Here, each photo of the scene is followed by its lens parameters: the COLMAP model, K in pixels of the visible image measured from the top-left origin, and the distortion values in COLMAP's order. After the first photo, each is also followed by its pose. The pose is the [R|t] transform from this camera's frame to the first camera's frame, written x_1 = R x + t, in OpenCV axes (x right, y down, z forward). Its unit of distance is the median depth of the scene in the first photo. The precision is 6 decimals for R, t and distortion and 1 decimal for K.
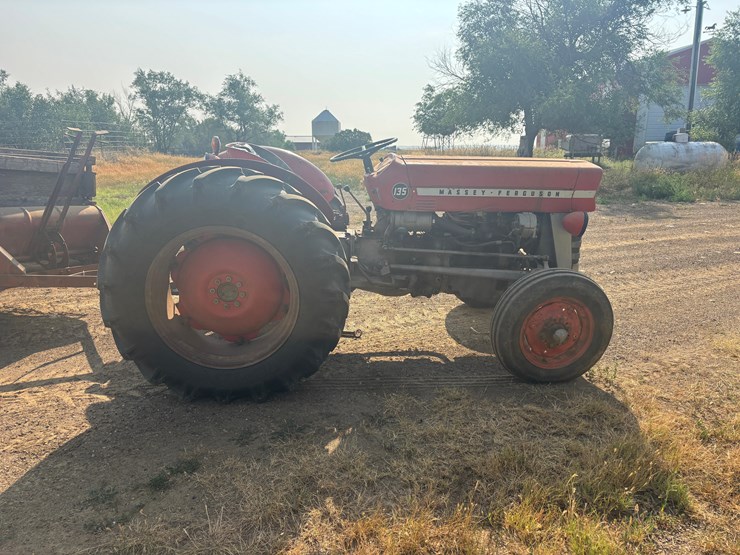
lens RADIAL K [[563.2, 0, 368.3], [0, 563.2, 277.9], [0, 0, 1]] dist [0.052299, -0.054262]
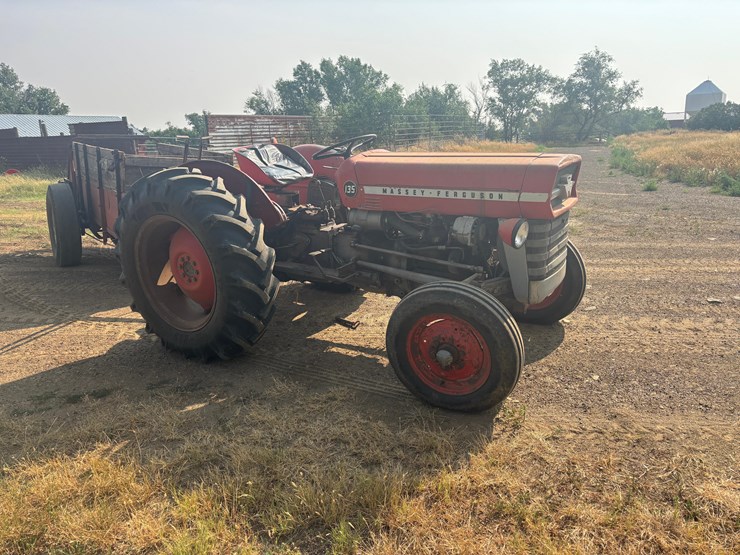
lens RADIAL K [[563.2, 0, 368.3], [0, 563.2, 277.9], [0, 0, 1]] dist [0.052299, -0.054262]
pose [[0.806359, 0.111431, -0.580835, 0.124986], [-0.095481, 0.993735, 0.058091, -0.010402], [0.583669, 0.008617, 0.811946, 0.035764]]
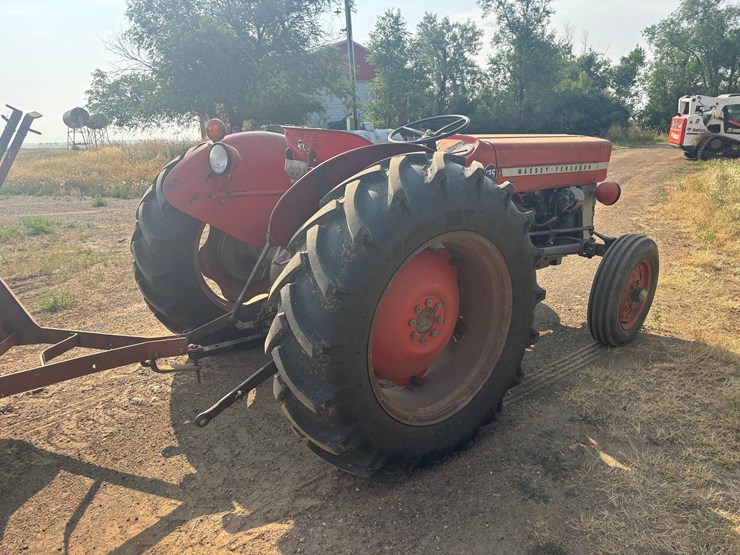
lens RADIAL K [[591.8, 0, 368.6], [0, 591.8, 255.8], [0, 0, 1]] dist [0.012339, 0.006286]
pose [[0.808551, -0.144121, 0.570504, -0.118402], [0.164538, 0.986242, 0.015952, -0.013023], [-0.564954, 0.080972, 0.821140, 0.063200]]
